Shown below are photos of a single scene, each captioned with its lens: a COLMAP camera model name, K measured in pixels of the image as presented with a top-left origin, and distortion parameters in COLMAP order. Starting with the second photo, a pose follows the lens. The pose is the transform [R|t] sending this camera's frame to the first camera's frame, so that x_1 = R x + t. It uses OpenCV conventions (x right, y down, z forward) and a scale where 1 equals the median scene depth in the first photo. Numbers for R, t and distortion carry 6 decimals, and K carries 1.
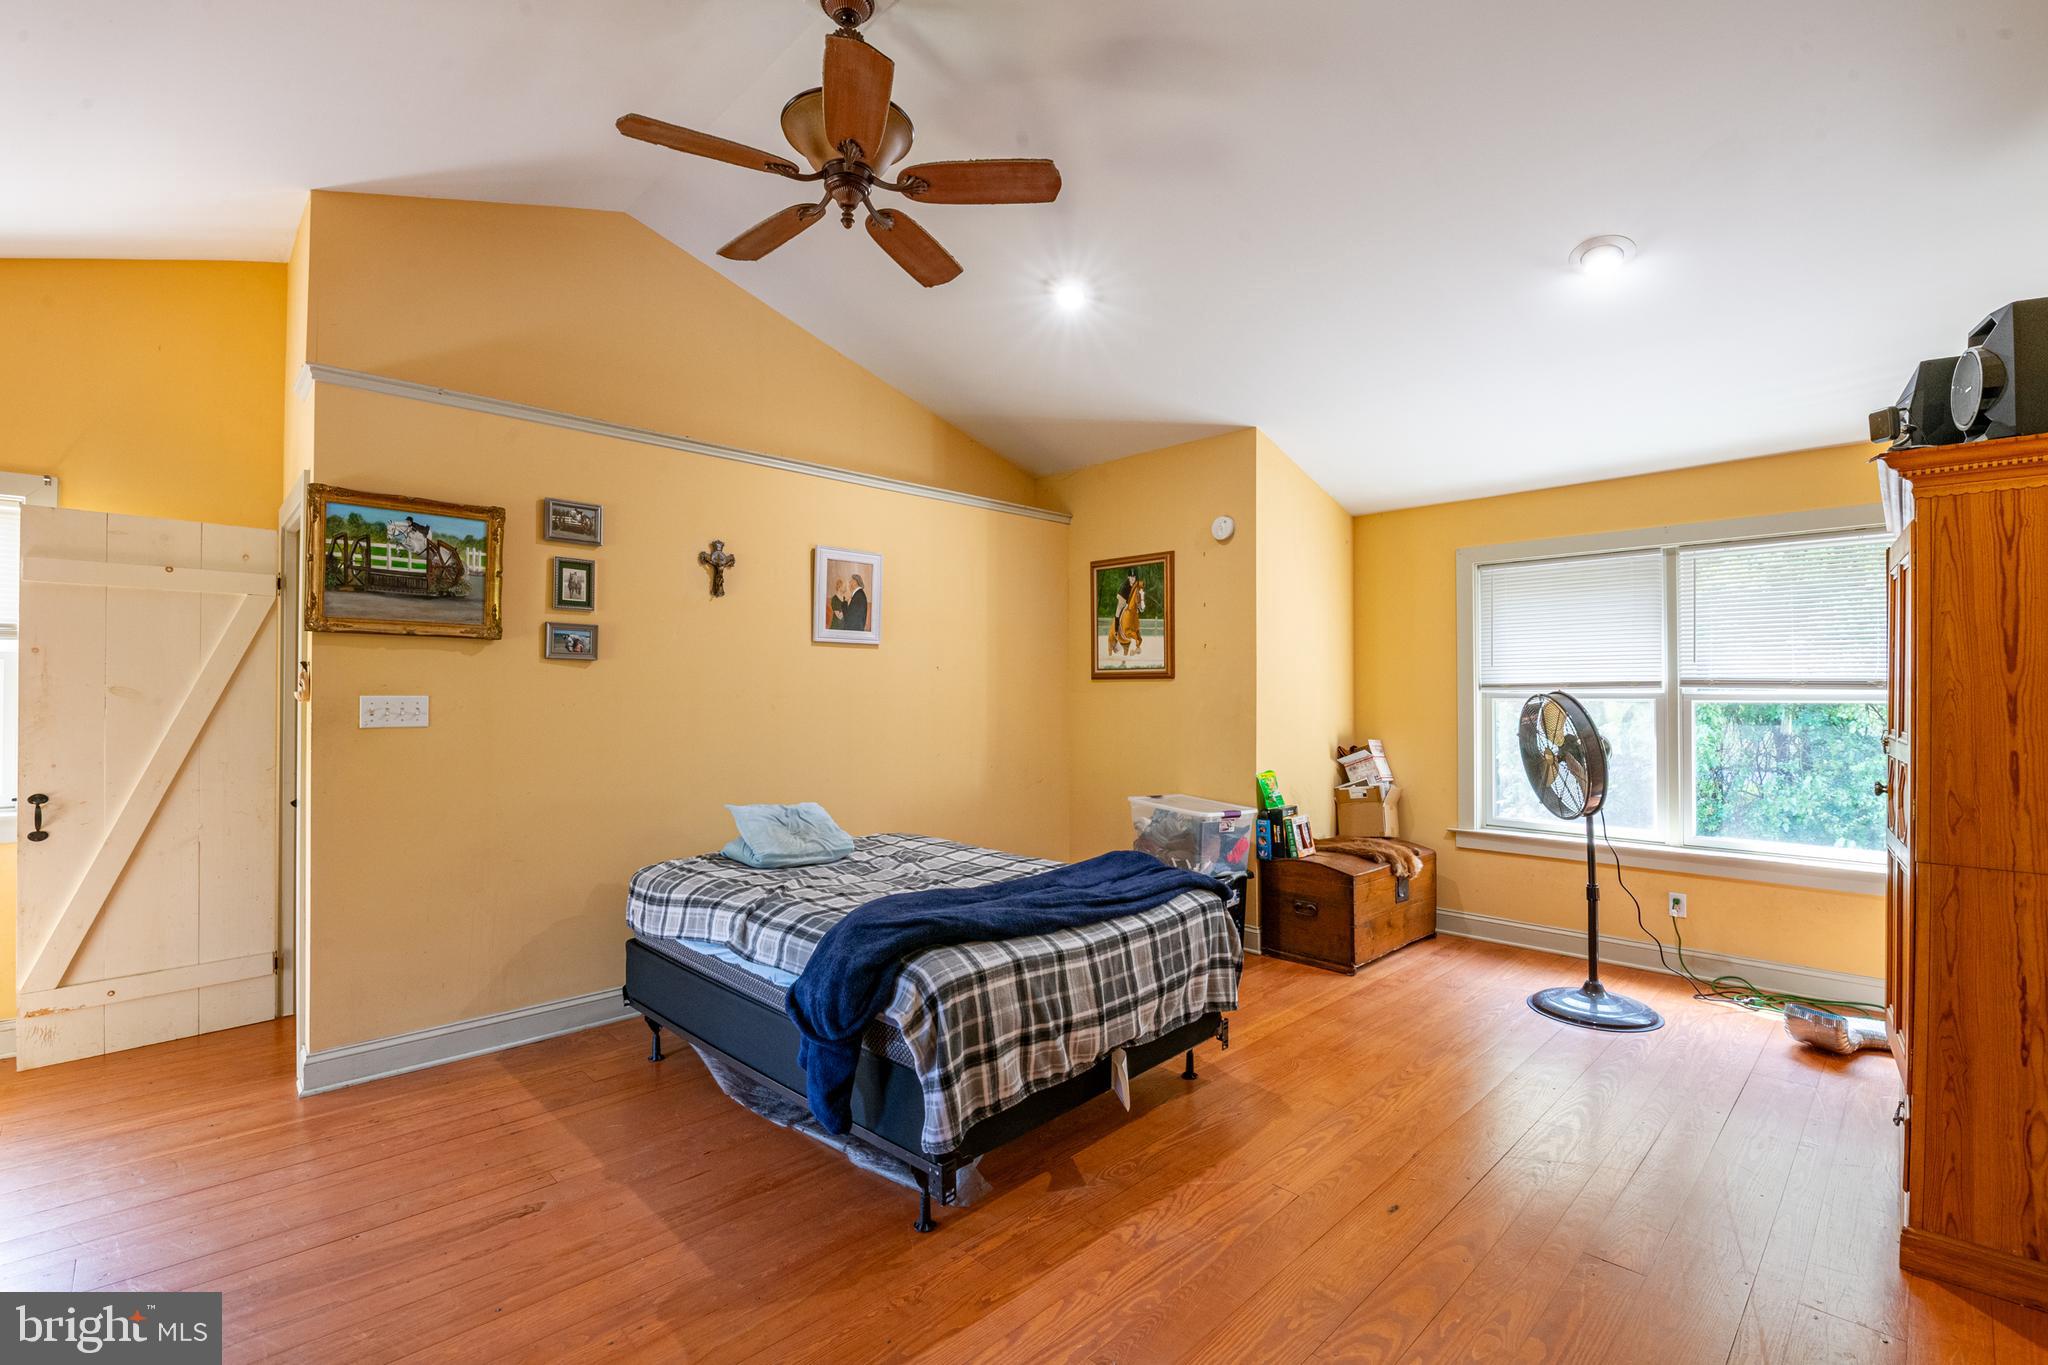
lens RADIAL K [[891.5, 0, 1024.7], [0, 891.5, 694.3], [0, 0, 1]] dist [-0.004792, -0.000868]
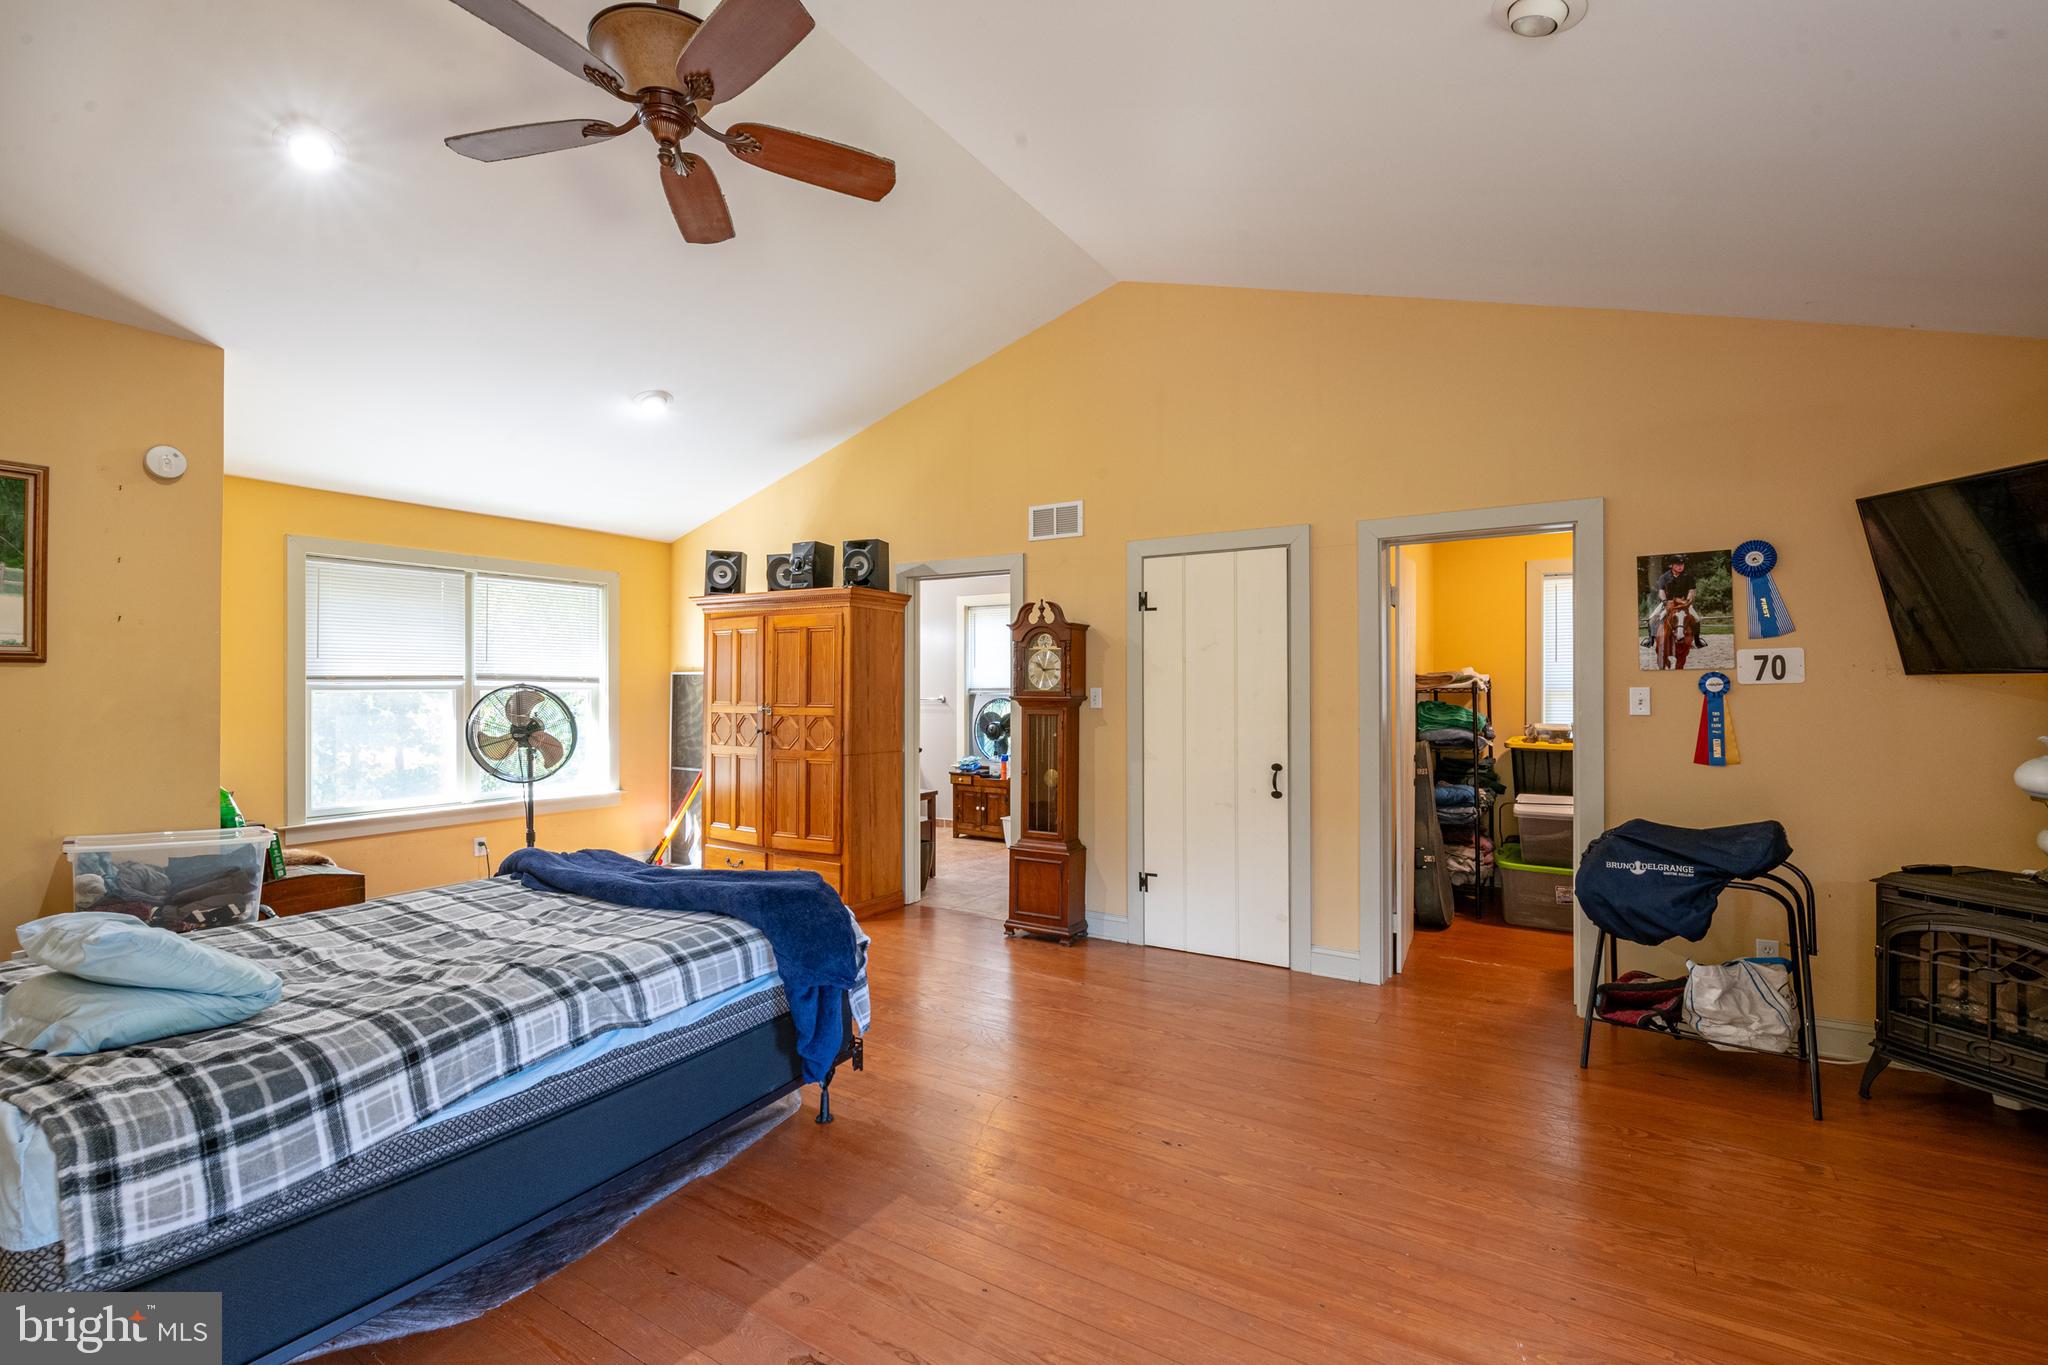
lens RADIAL K [[891.5, 0, 1022.8], [0, 891.5, 679.0], [0, 0, 1]] dist [-0.004792, -0.000868]
pose [[-0.223729, 0.006881, 0.974627, -0.721655], [0.000251, 0.999975, -0.007003, -0.001774], [-0.974651, -0.001322, -0.223726, 0.531016]]
